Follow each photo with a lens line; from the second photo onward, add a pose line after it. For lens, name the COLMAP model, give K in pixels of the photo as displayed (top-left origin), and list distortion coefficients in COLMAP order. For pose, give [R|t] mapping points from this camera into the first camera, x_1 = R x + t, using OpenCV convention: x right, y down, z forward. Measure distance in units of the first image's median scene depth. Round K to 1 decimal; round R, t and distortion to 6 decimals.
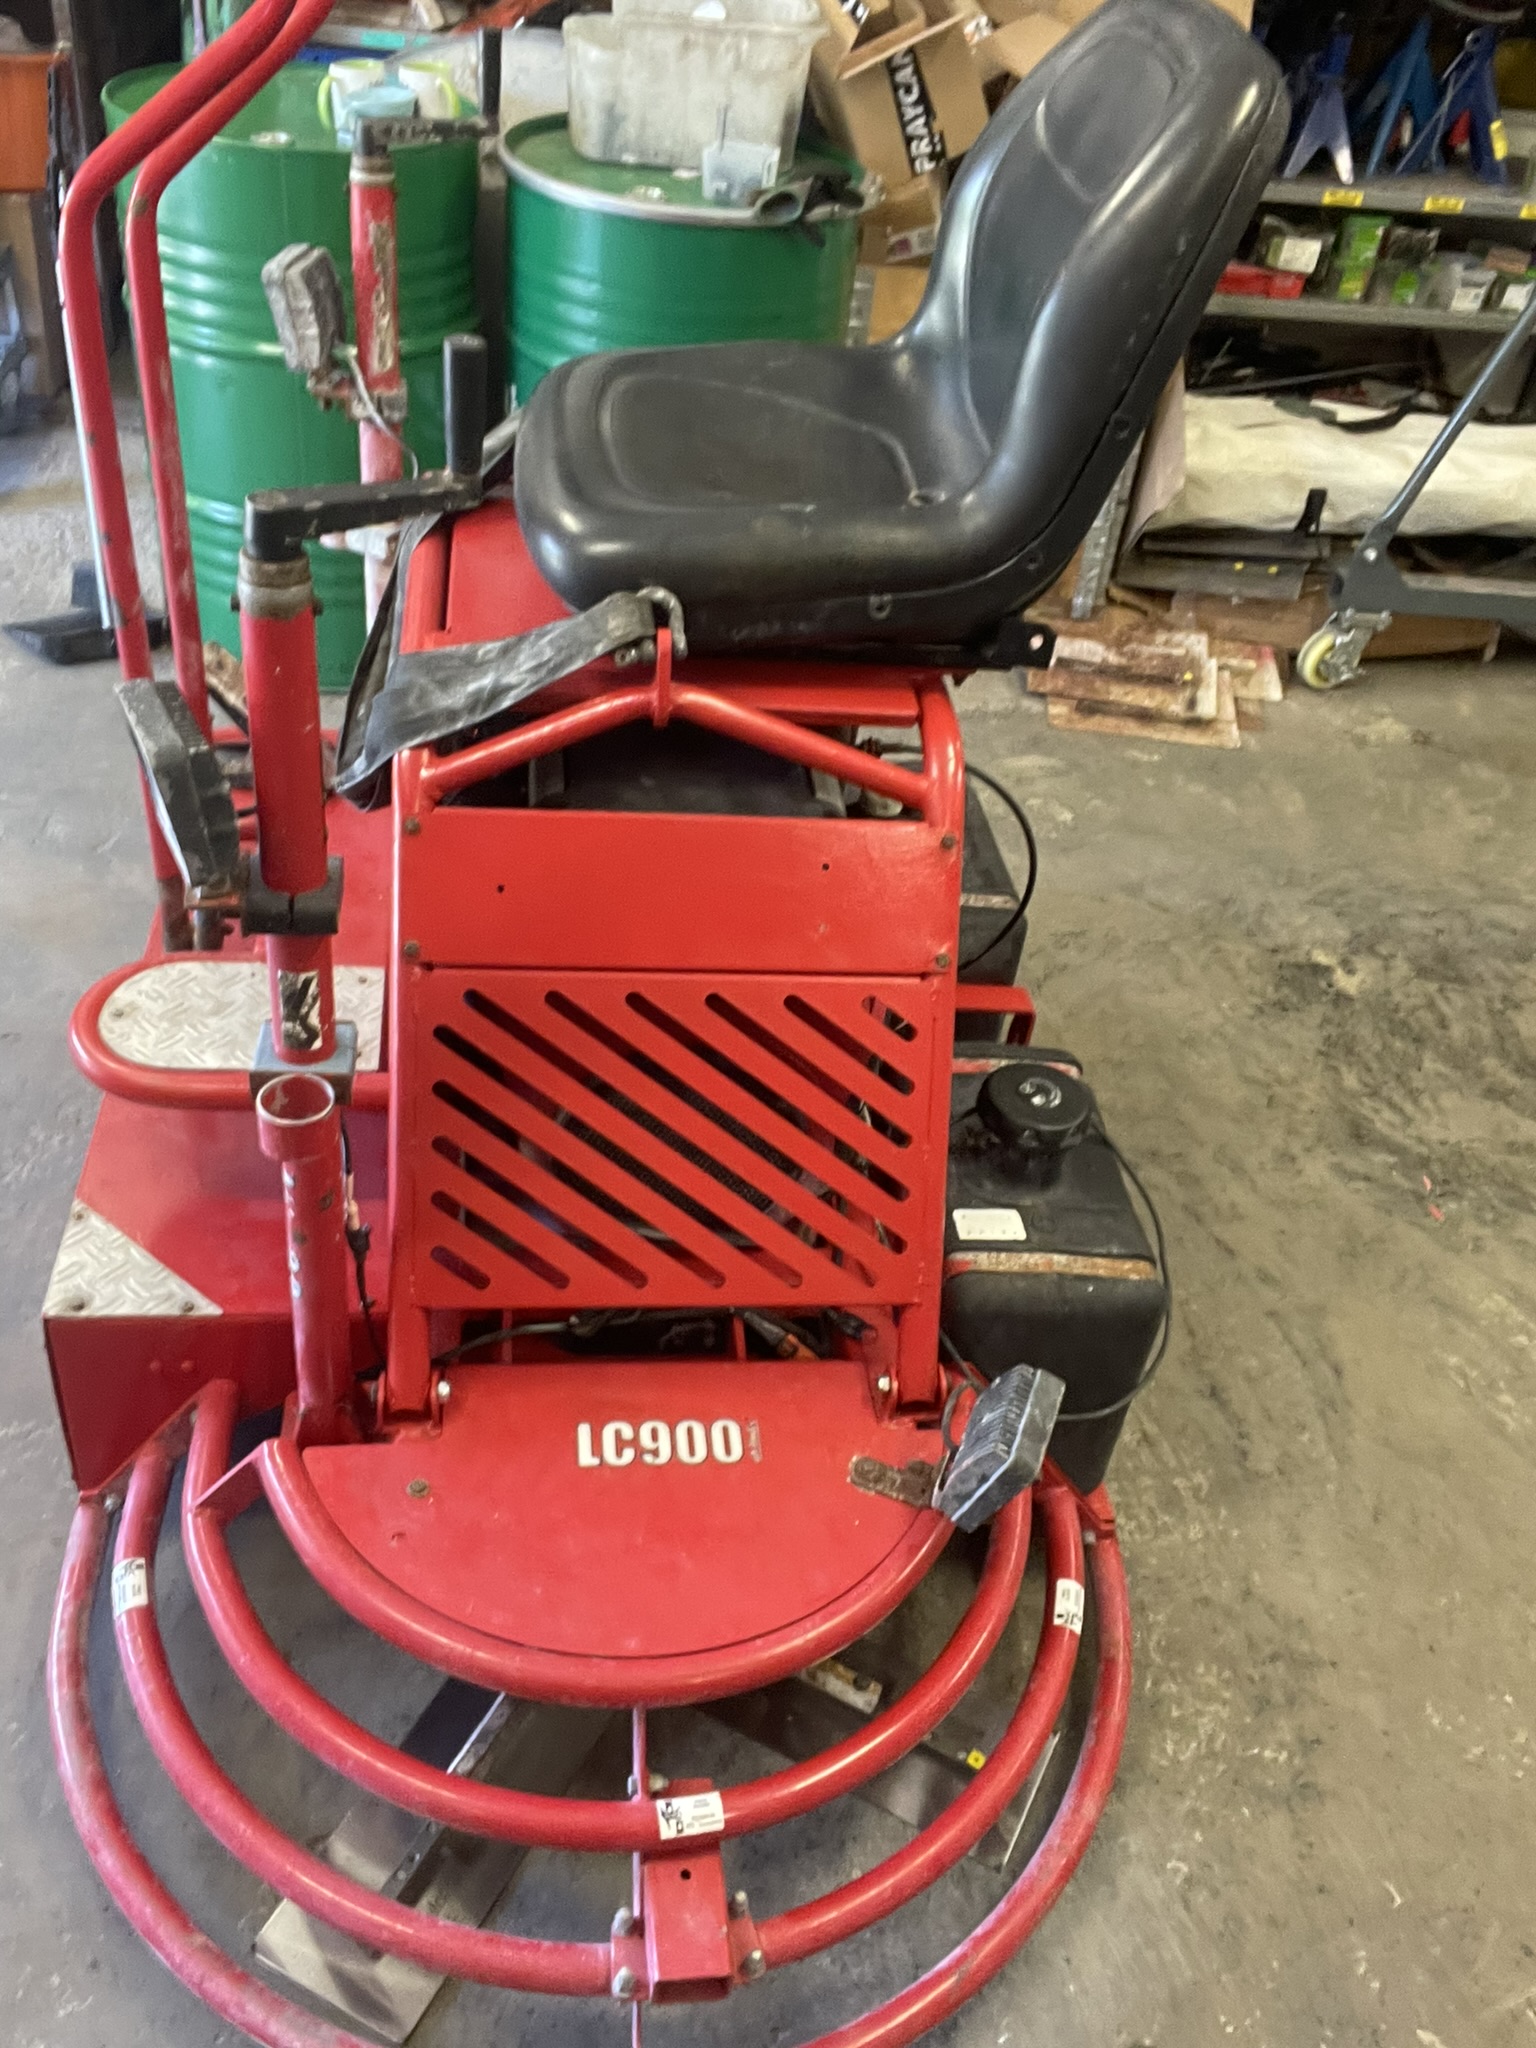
lens RADIAL K [[1788.8, 0, 759.5], [0, 1788.8, 1018.3], [0, 0, 1]] dist [0.017203, -0.029465]
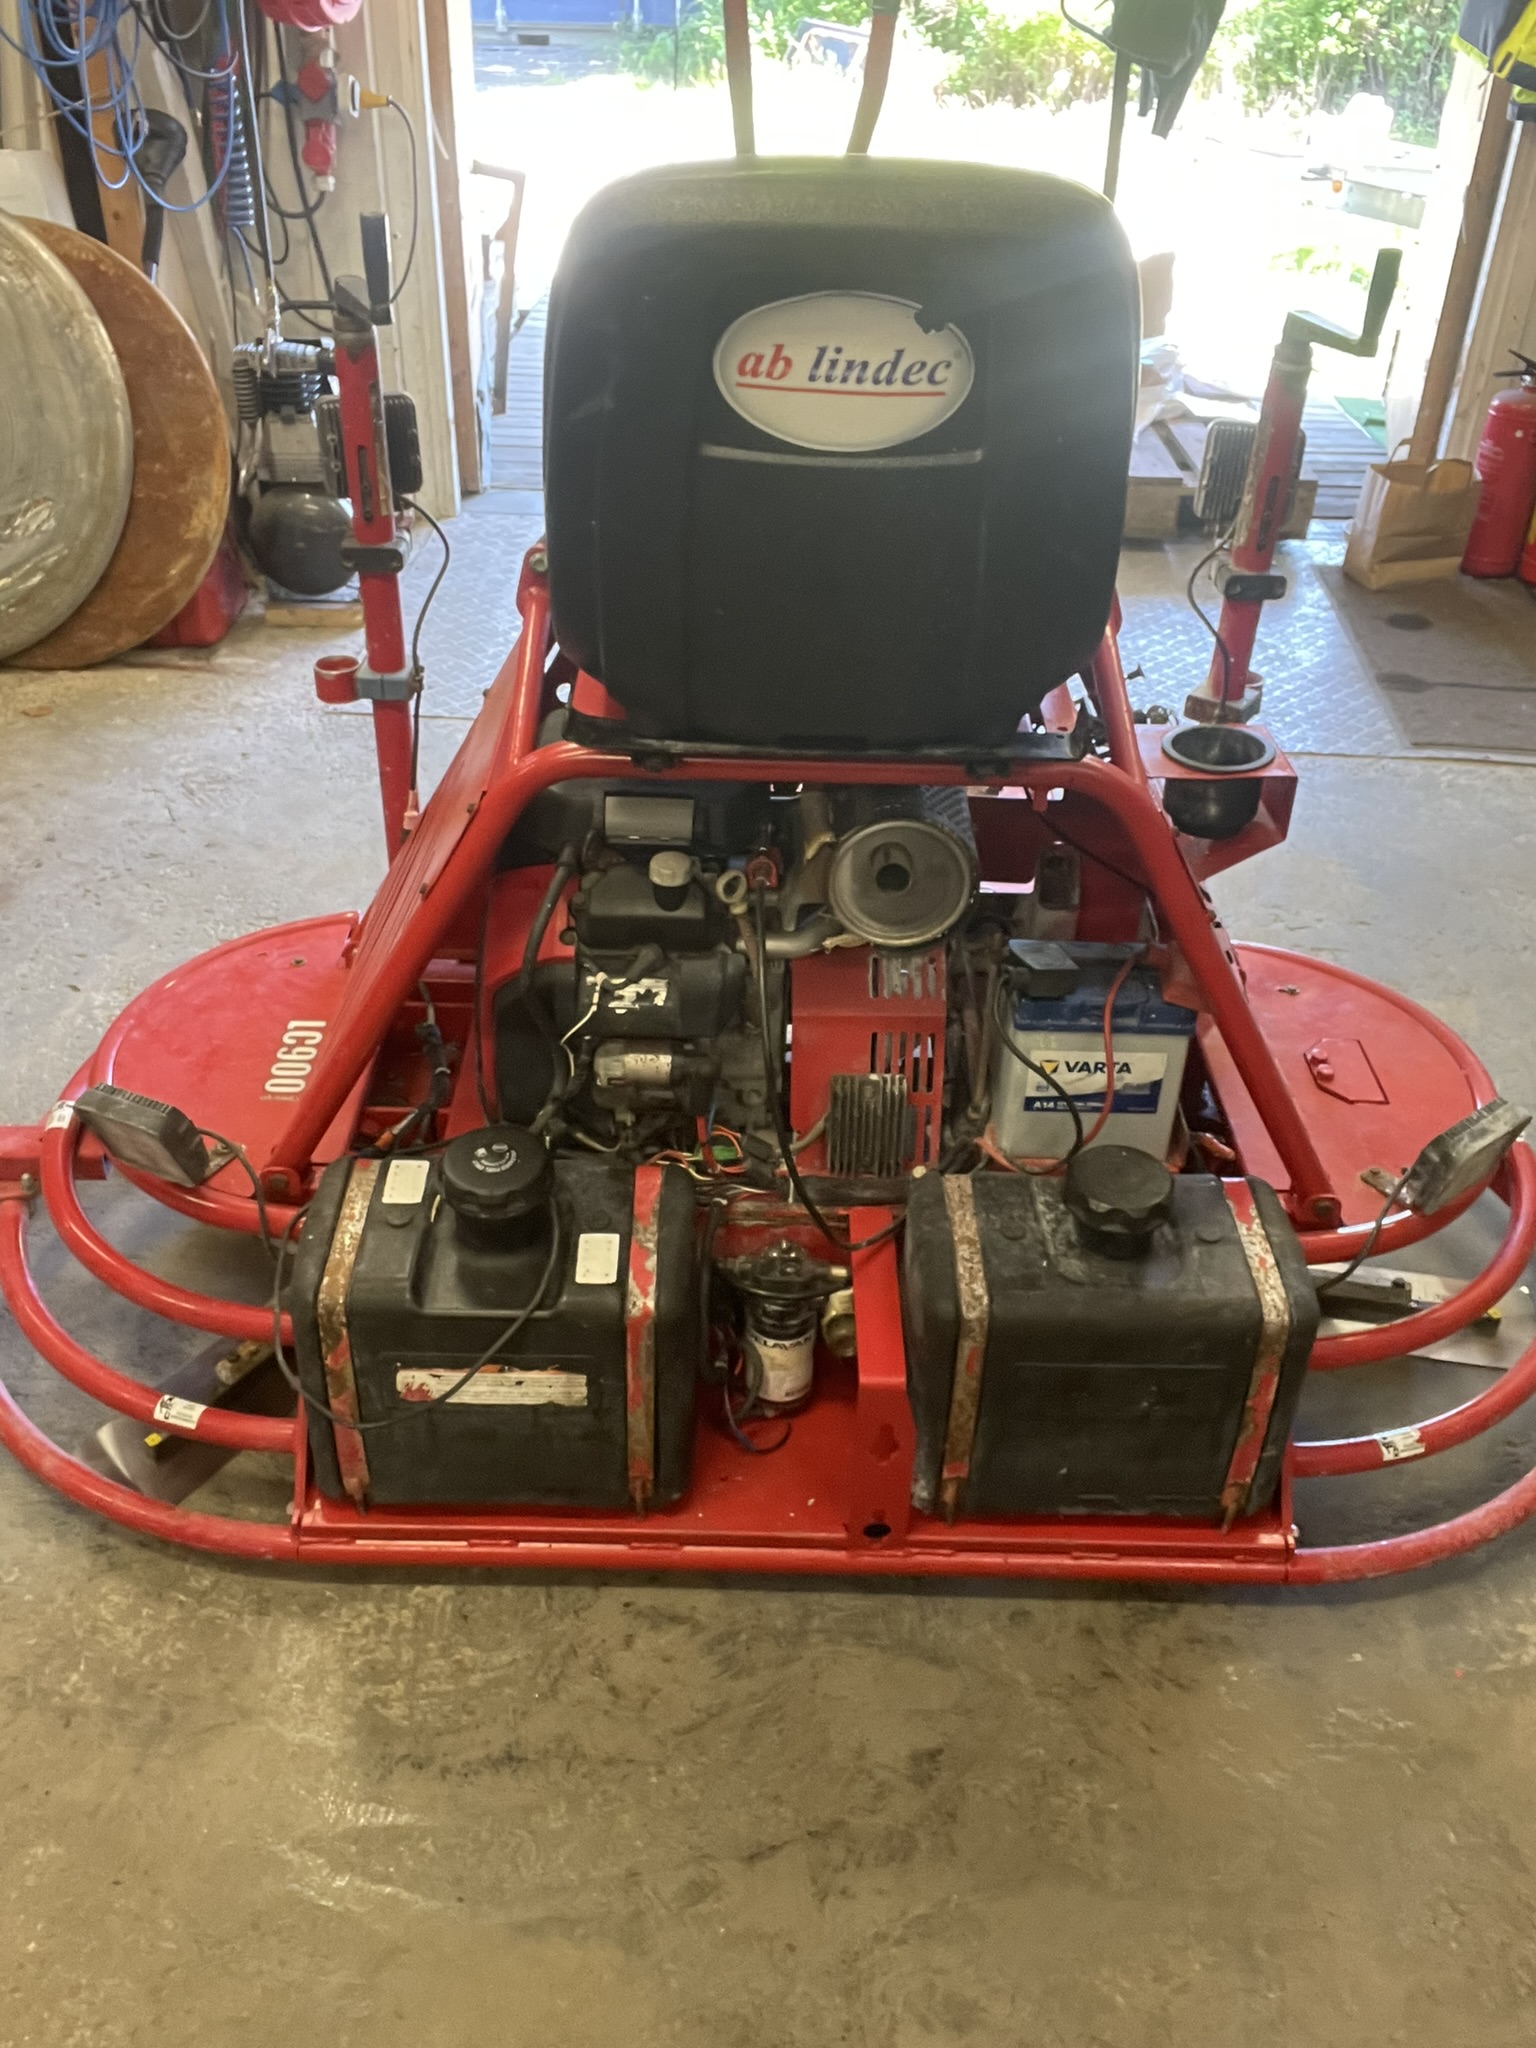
lens RADIAL K [[1788.8, 0, 764.4], [0, 1788.8, 1029.0], [0, 0, 1]] dist [0.017203, -0.029465]
pose [[-0.091959, 0.484476, -0.869958, 0.939414], [-0.651452, 0.631479, 0.420530, -0.499728], [0.753097, 0.605407, 0.257543, 0.793116]]
